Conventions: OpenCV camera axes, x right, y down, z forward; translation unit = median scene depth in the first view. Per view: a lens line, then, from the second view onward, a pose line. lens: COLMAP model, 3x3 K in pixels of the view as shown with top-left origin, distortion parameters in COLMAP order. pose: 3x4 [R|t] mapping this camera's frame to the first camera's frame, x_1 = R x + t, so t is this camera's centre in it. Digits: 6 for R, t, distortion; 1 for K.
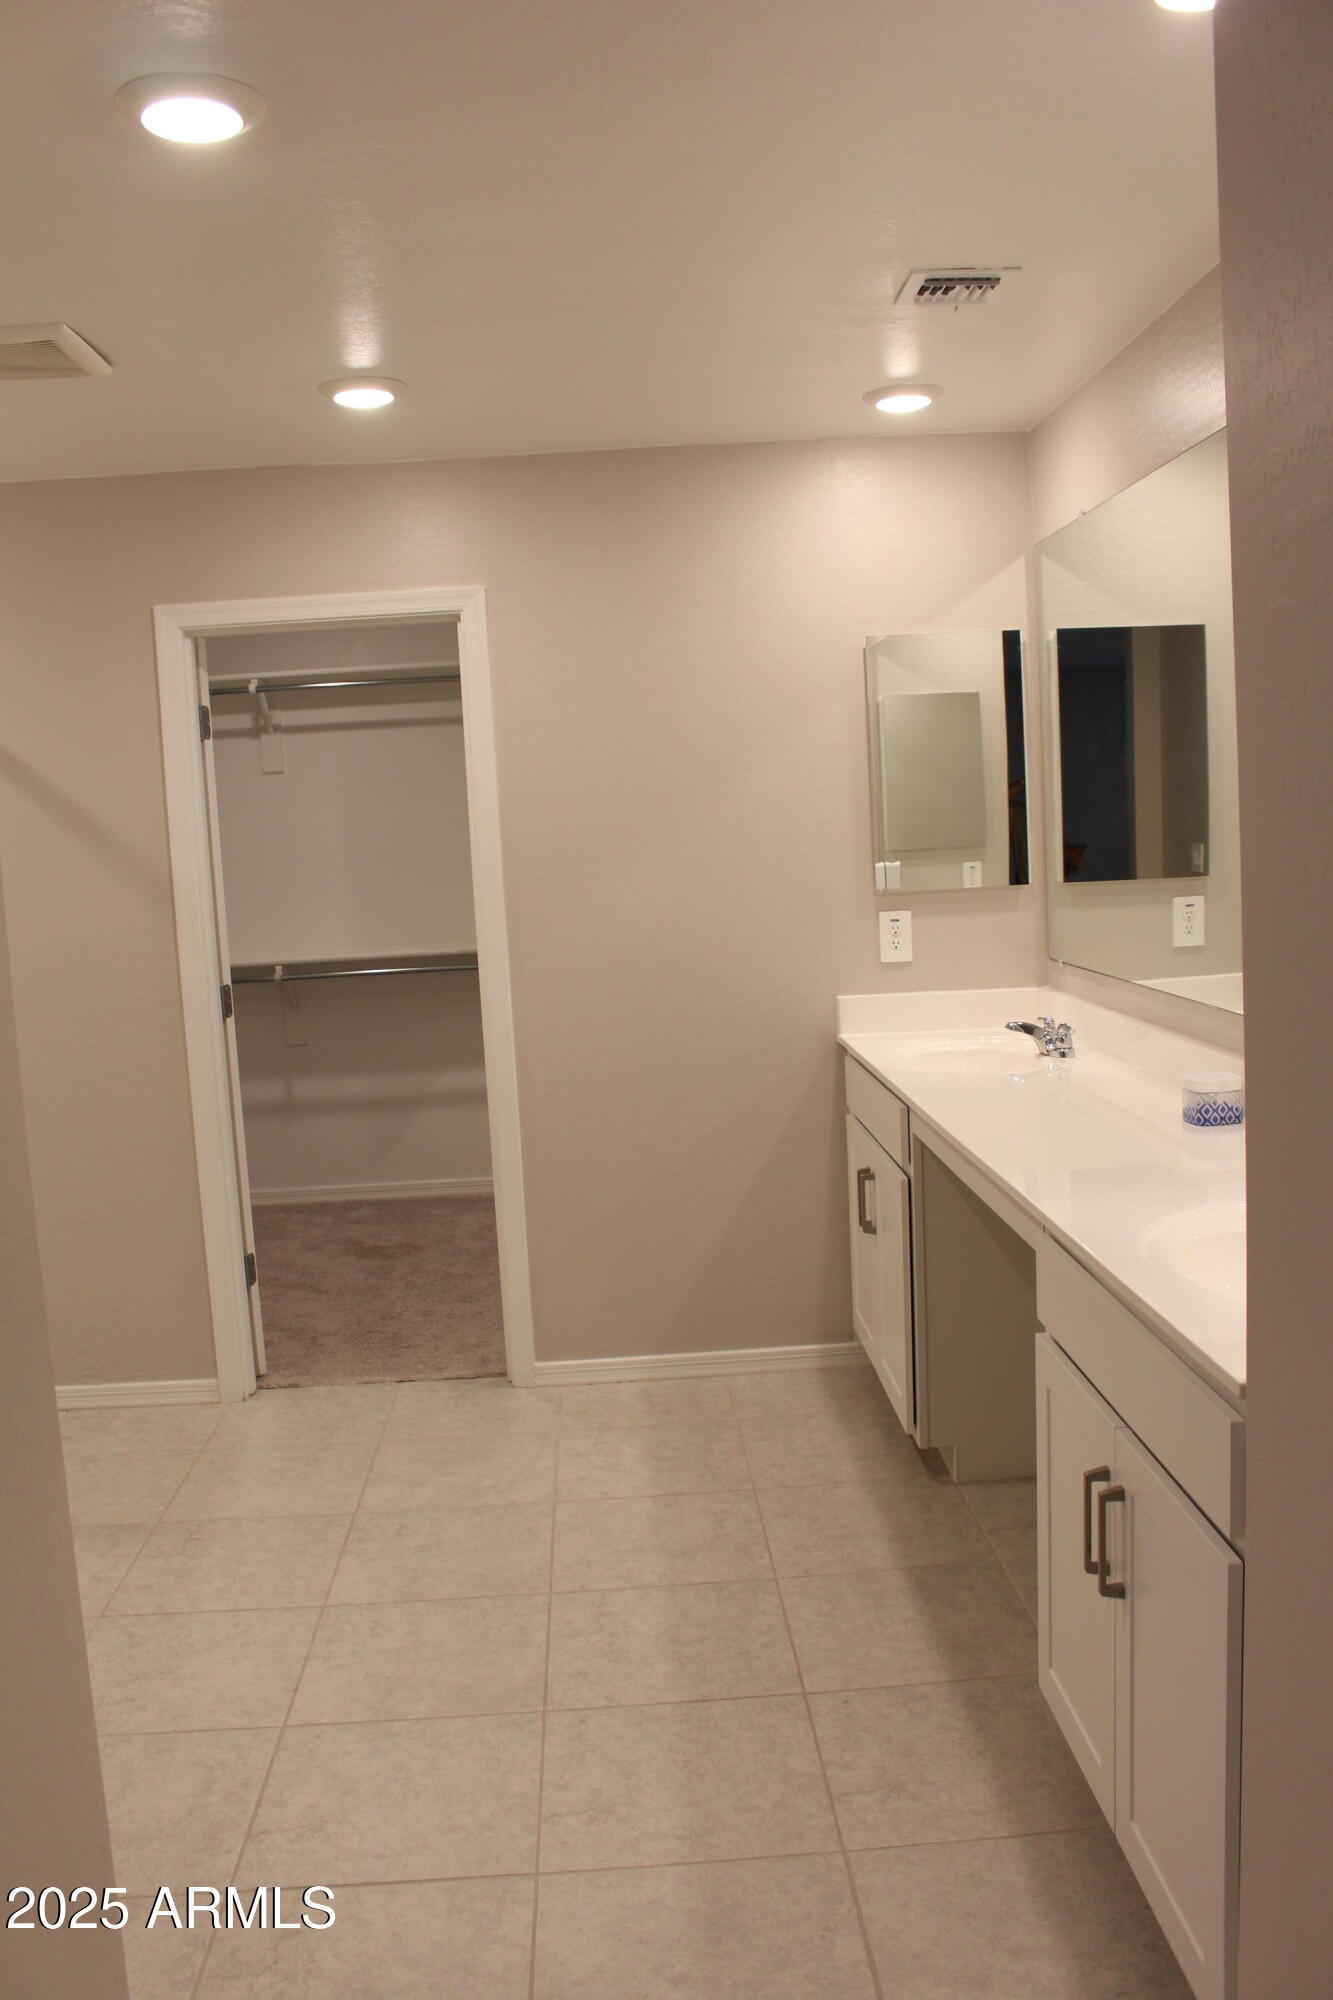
lens RADIAL K [[1635.7, 0, 619.1], [0, 1635.7, 1004.0], [0, 0, 1]] dist [-0.140859, 0.120836]
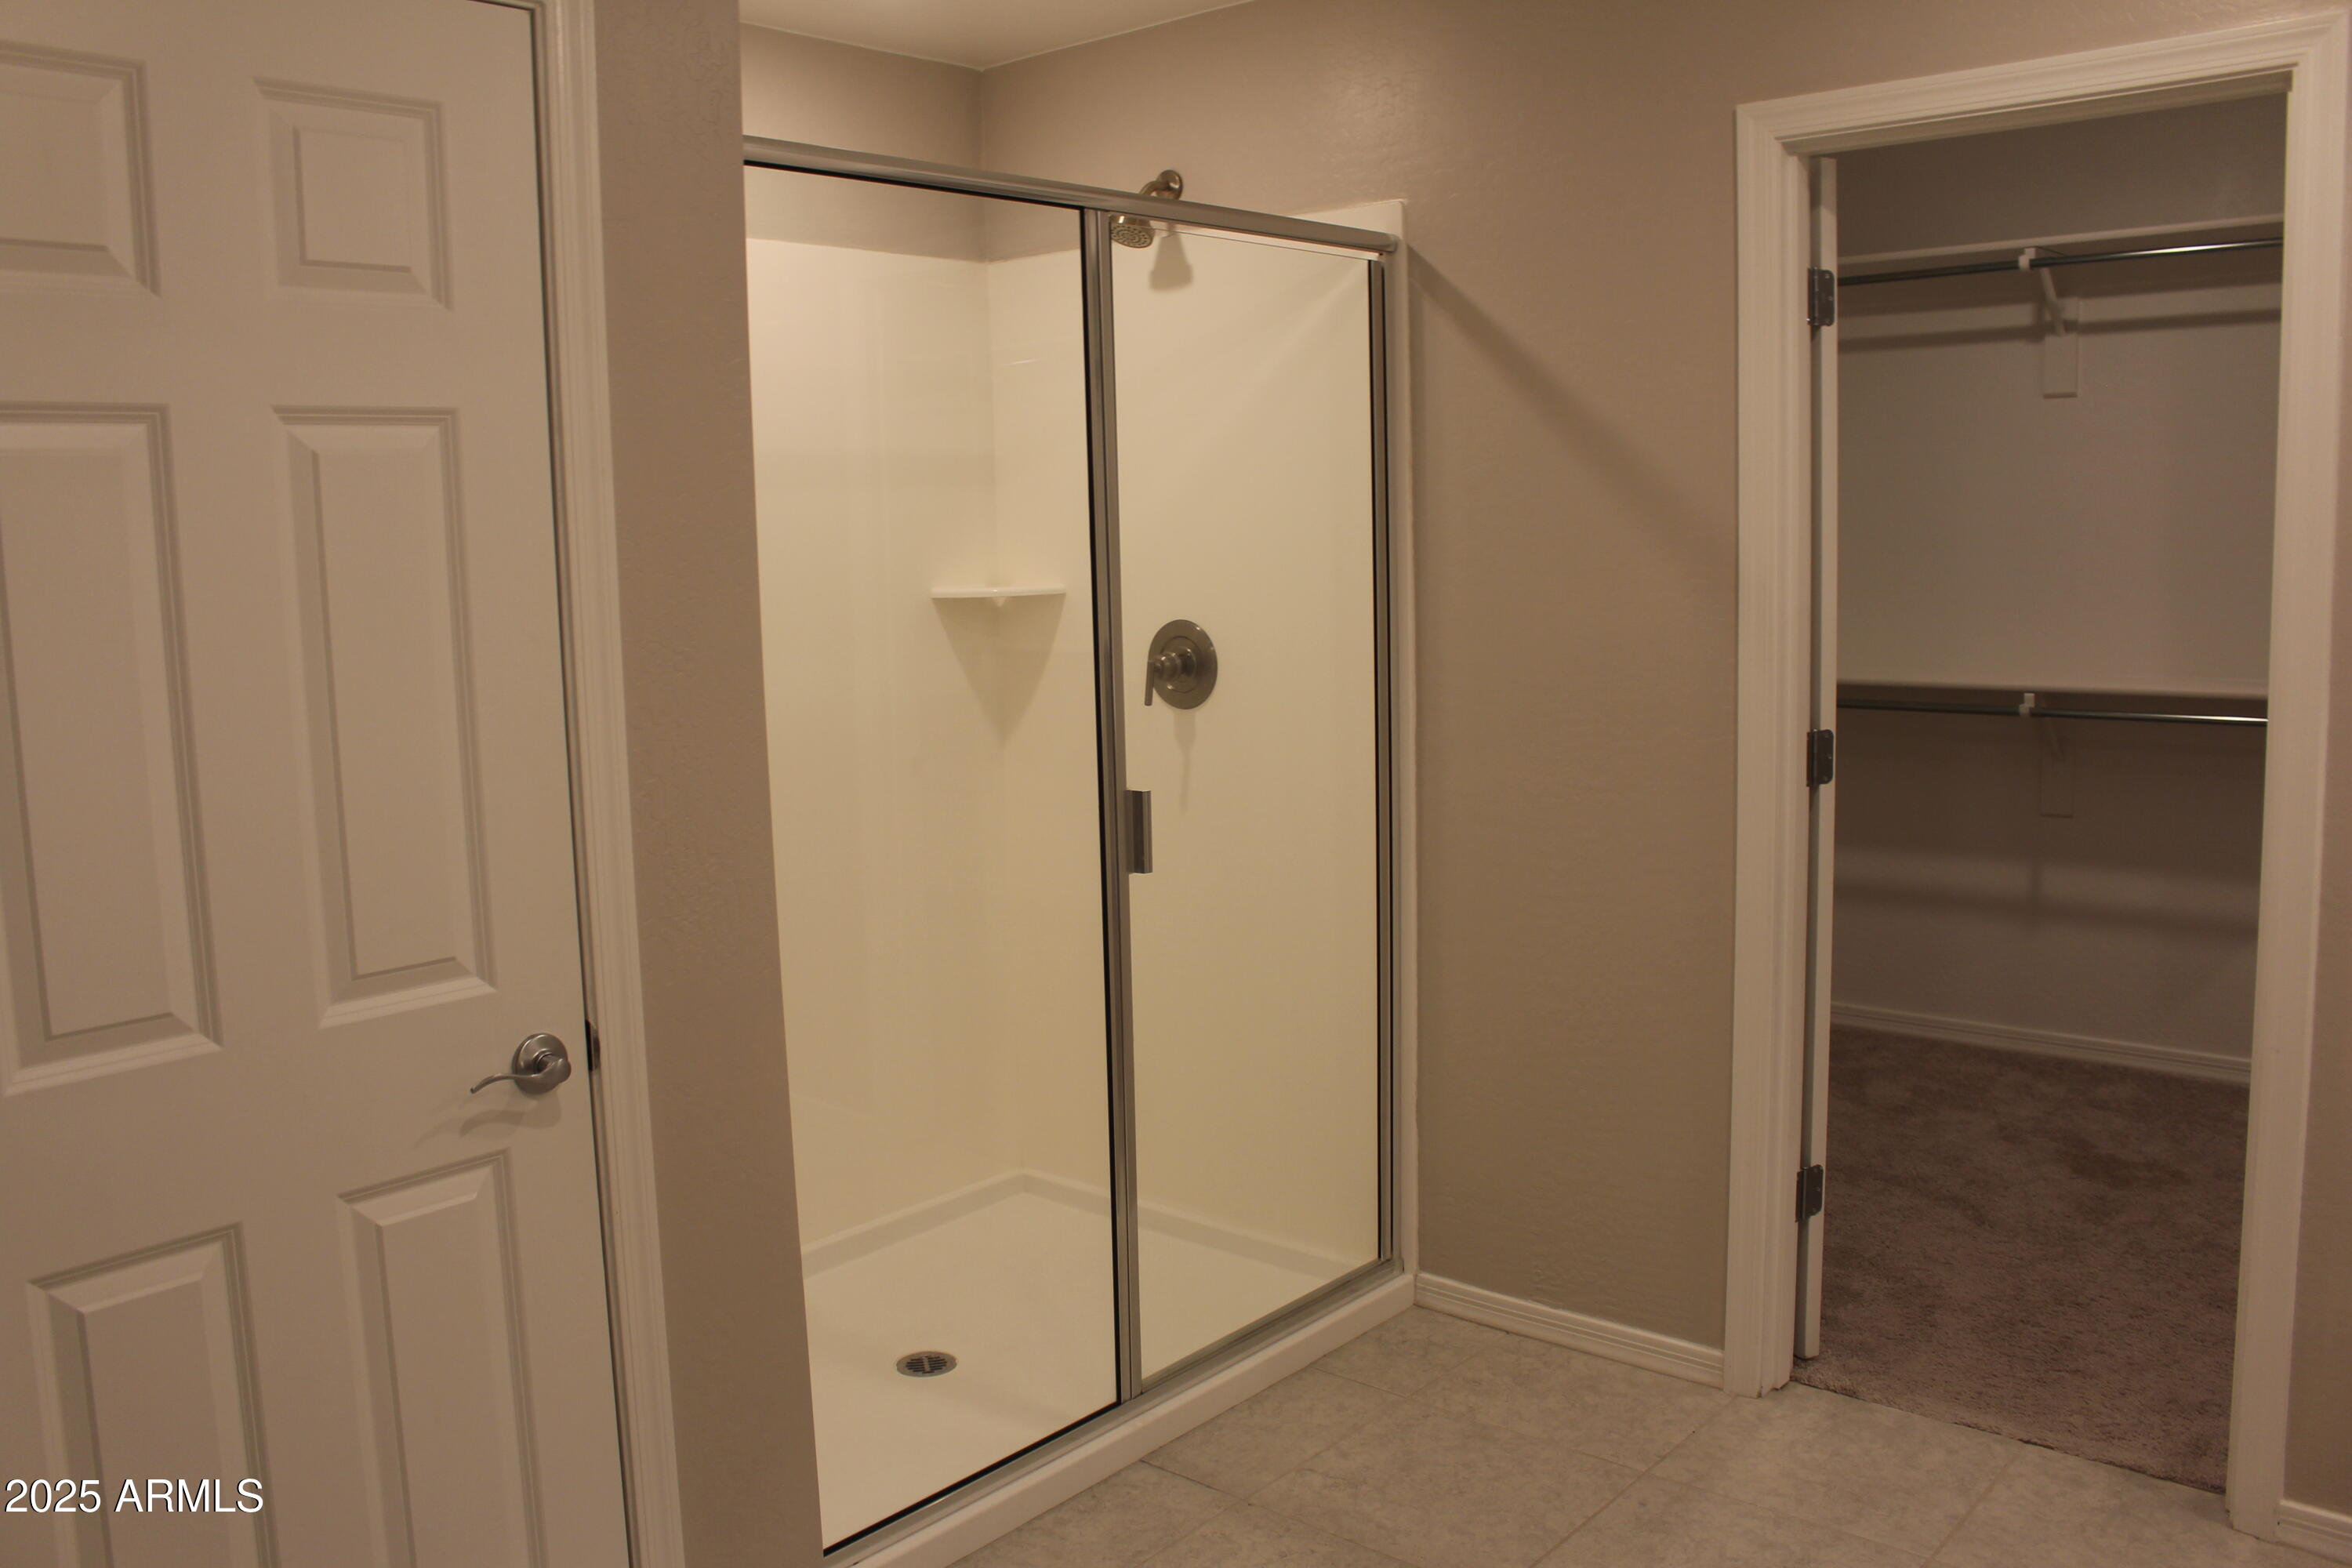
lens RADIAL K [[1923.6, 0, 1171.0], [0, 1923.6, 766.9], [0, 0, 1]] dist [-0.140859, 0.120836]
pose [[0.744157, 0.114398, -0.658137, 0.045148], [-0.085588, 0.993435, 0.075906, -0.029863], [0.662500, -0.000157, 0.749062, 0.289795]]
